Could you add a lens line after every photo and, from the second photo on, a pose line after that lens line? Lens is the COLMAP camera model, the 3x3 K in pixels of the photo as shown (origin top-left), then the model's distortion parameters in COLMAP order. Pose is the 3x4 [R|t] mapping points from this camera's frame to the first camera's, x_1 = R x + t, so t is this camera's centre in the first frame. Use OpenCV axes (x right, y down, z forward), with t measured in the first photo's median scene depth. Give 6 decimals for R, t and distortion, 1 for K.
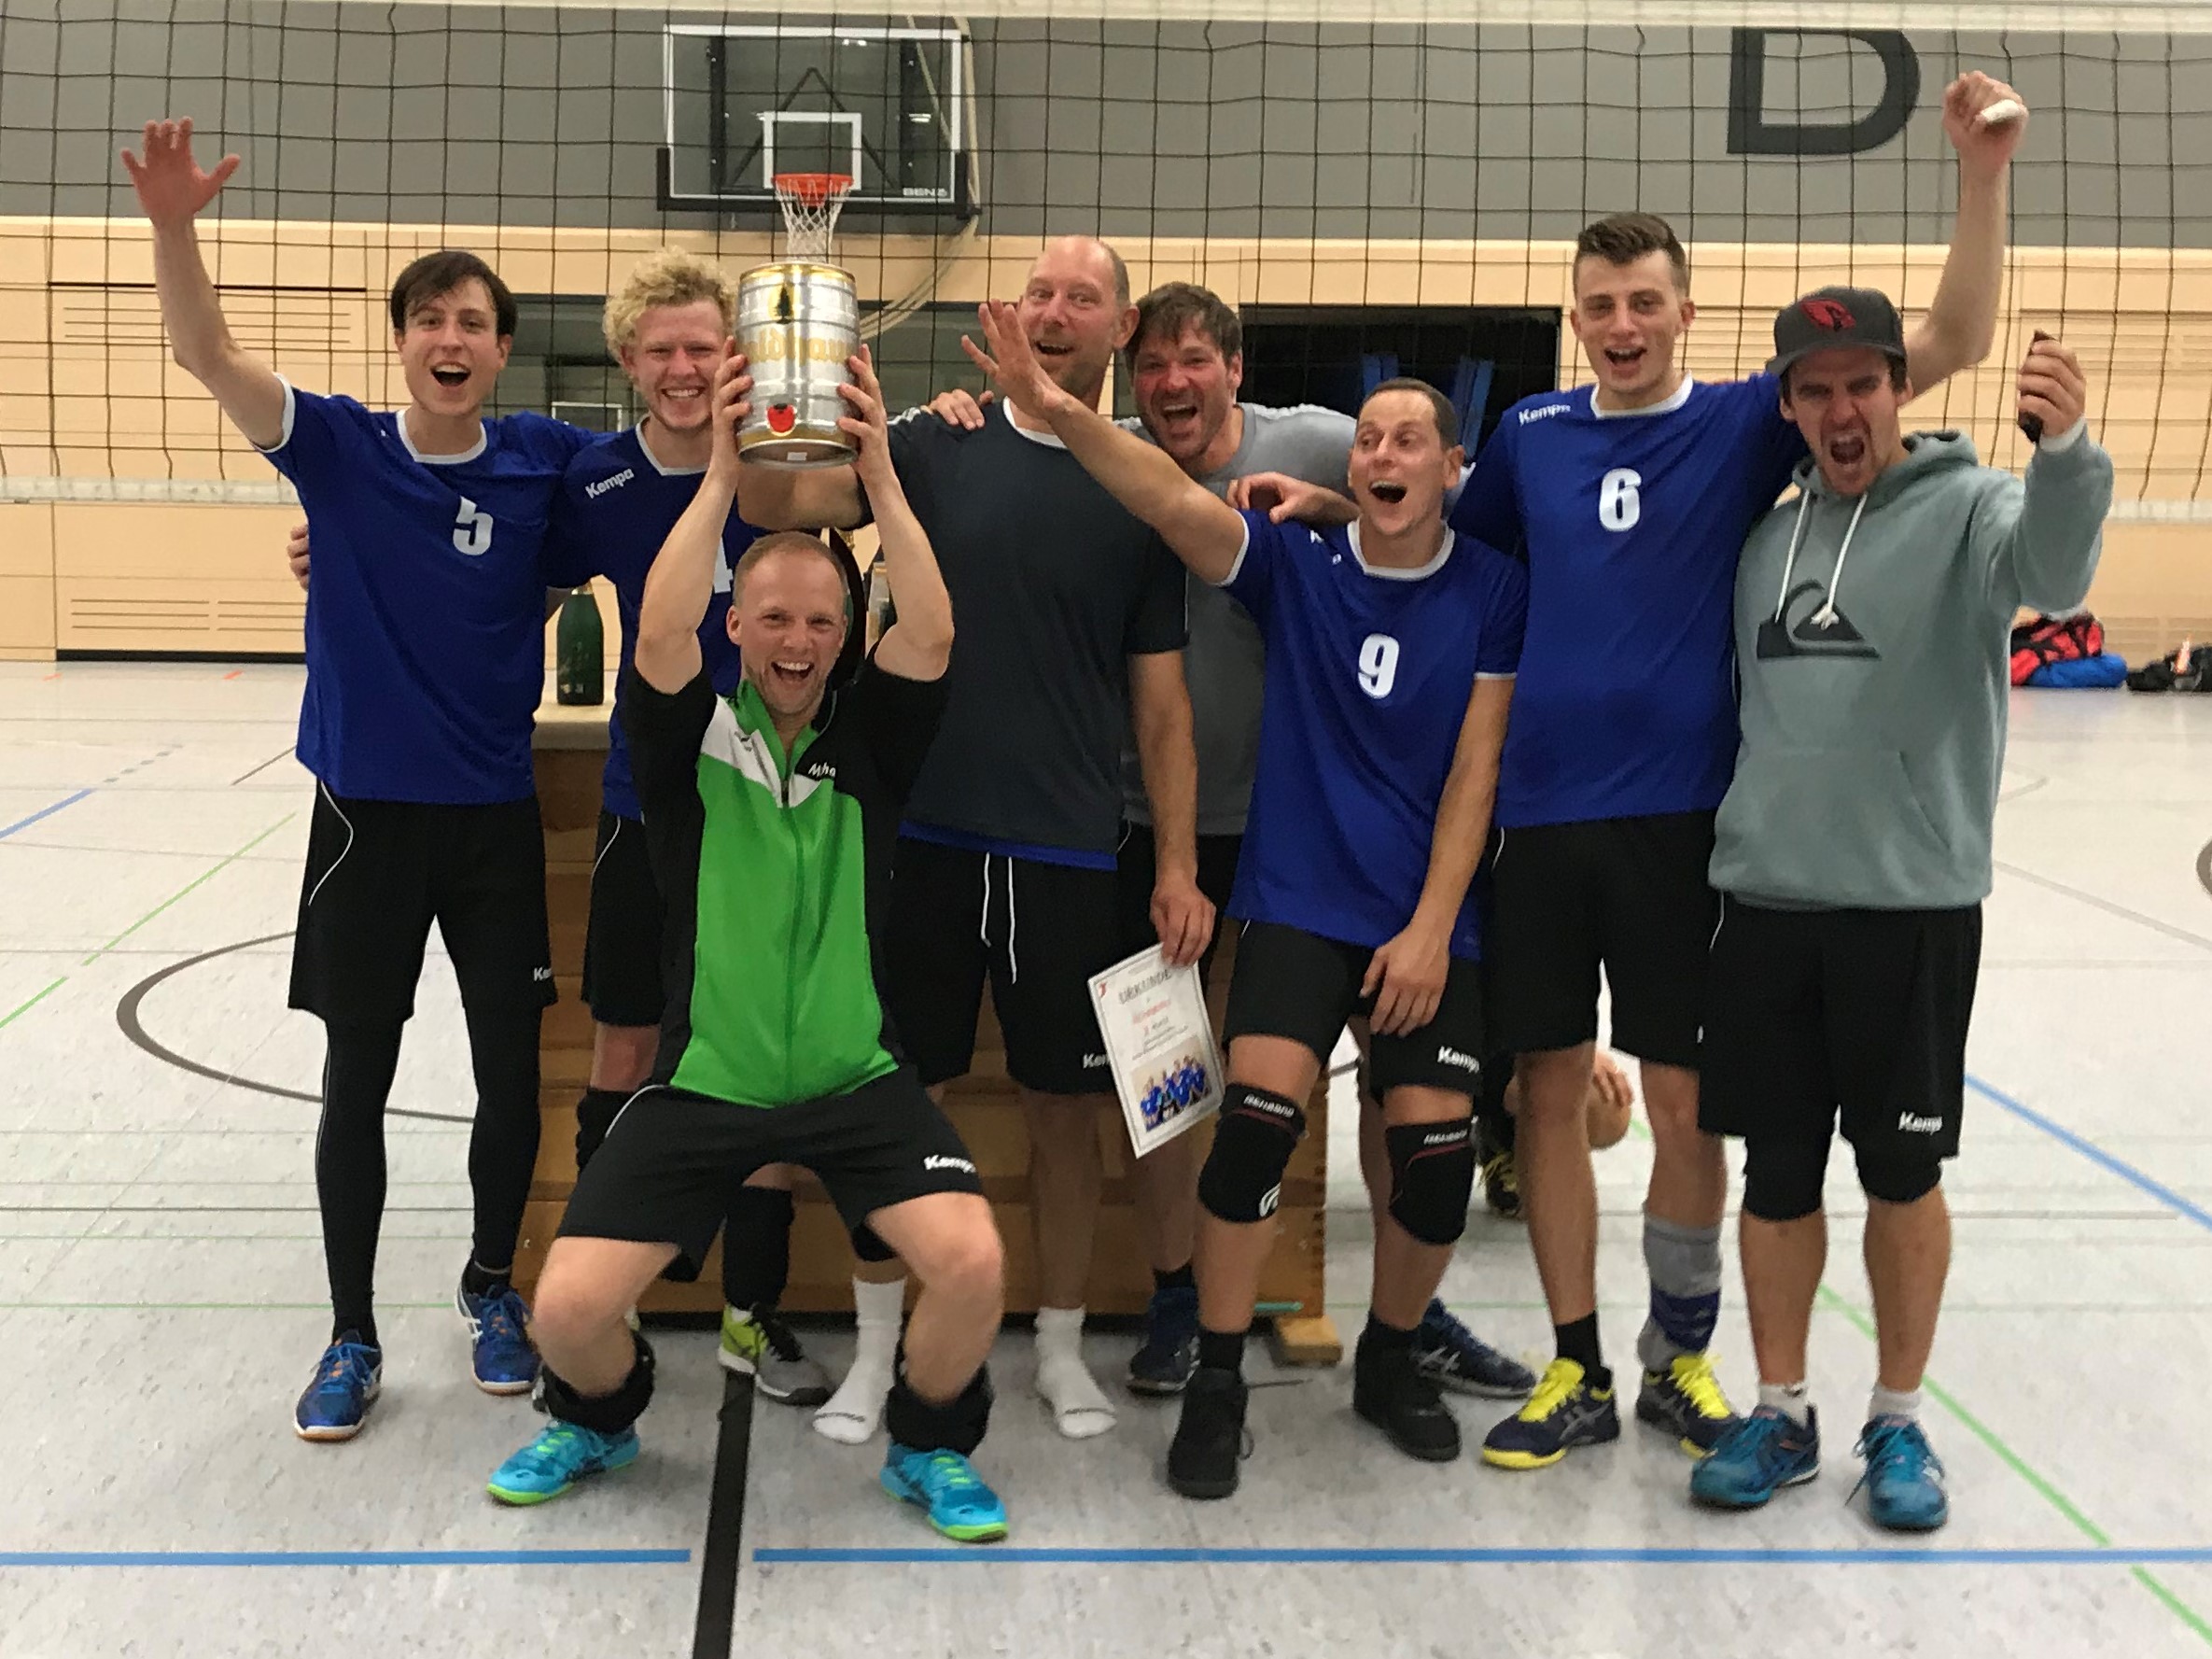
lens RADIAL K [[3358.9, 0, 976.3], [0, 3358.9, 840.0], [0, 0, 1]] dist [0.109915, -0.461612]
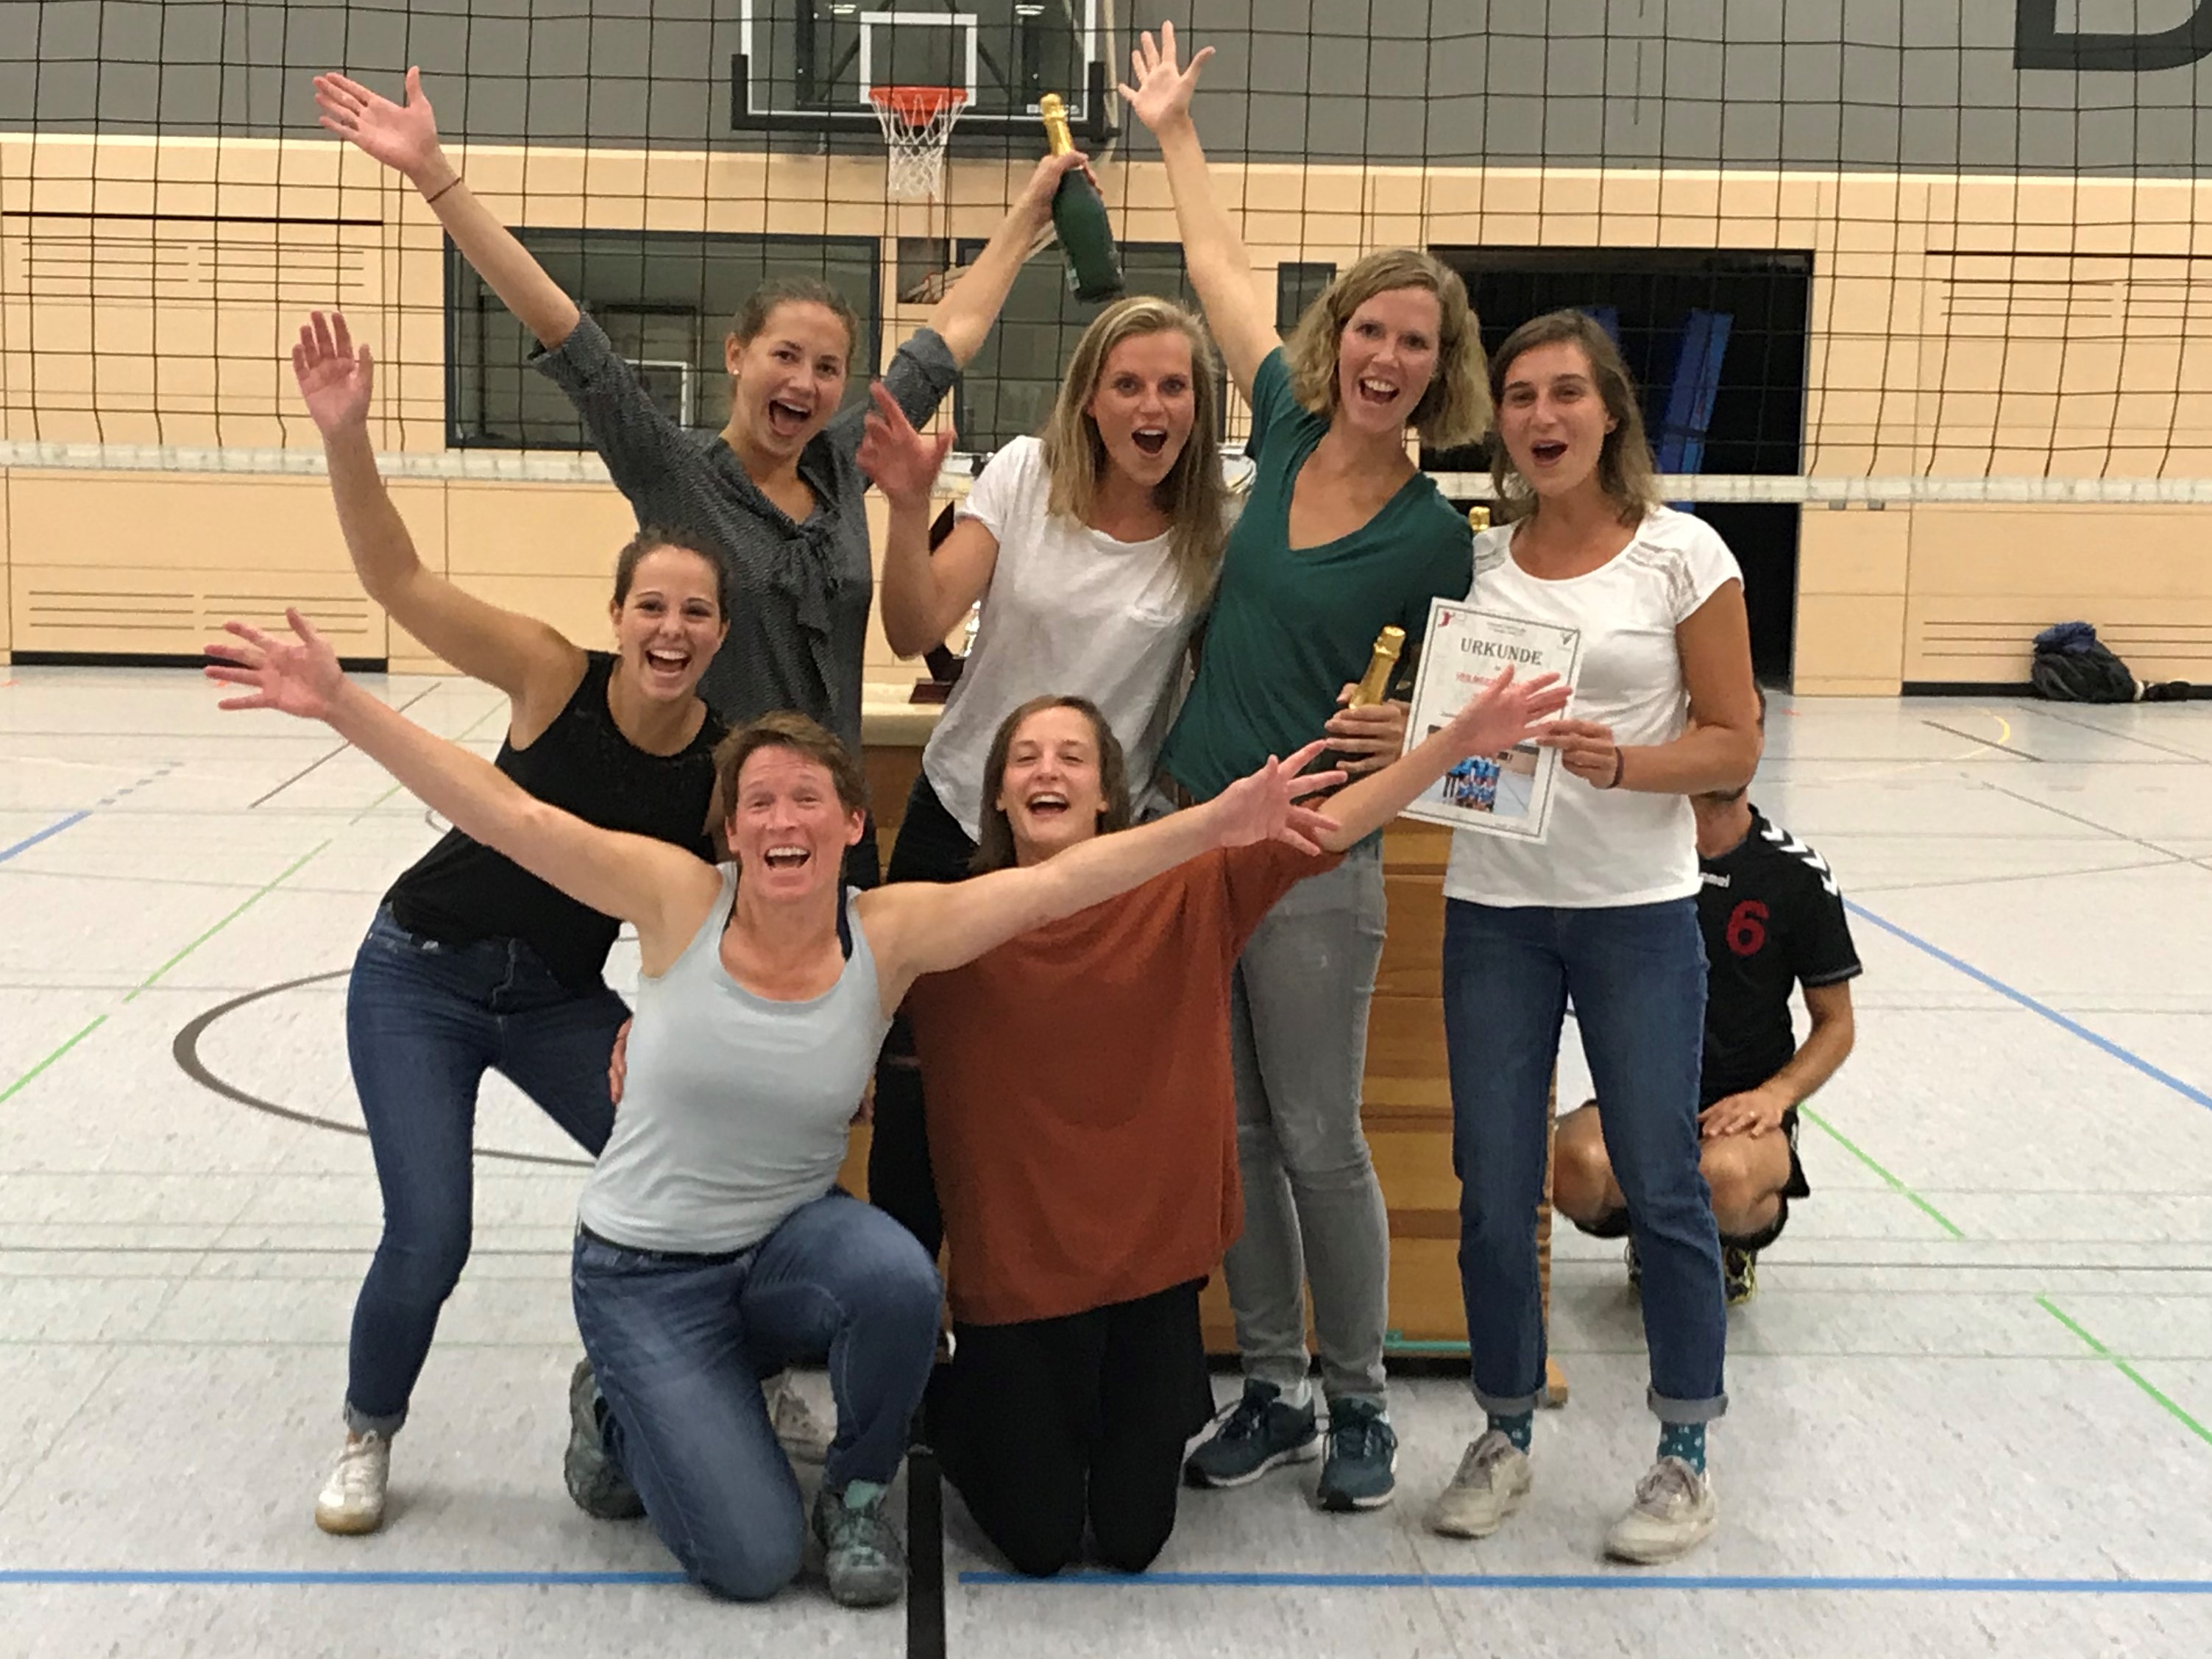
lens RADIAL K [[4169.1, 0, 1073.6], [0, 4169.1, 947.2], [0, 0, 1]] dist [0.050854, 0.257701]
pose [[0.999986, 0.004905, -0.001992, -0.025936], [-0.004883, 0.999928, 0.010936, 0.016404], [0.002046, -0.010927, 0.999938, -0.147971]]
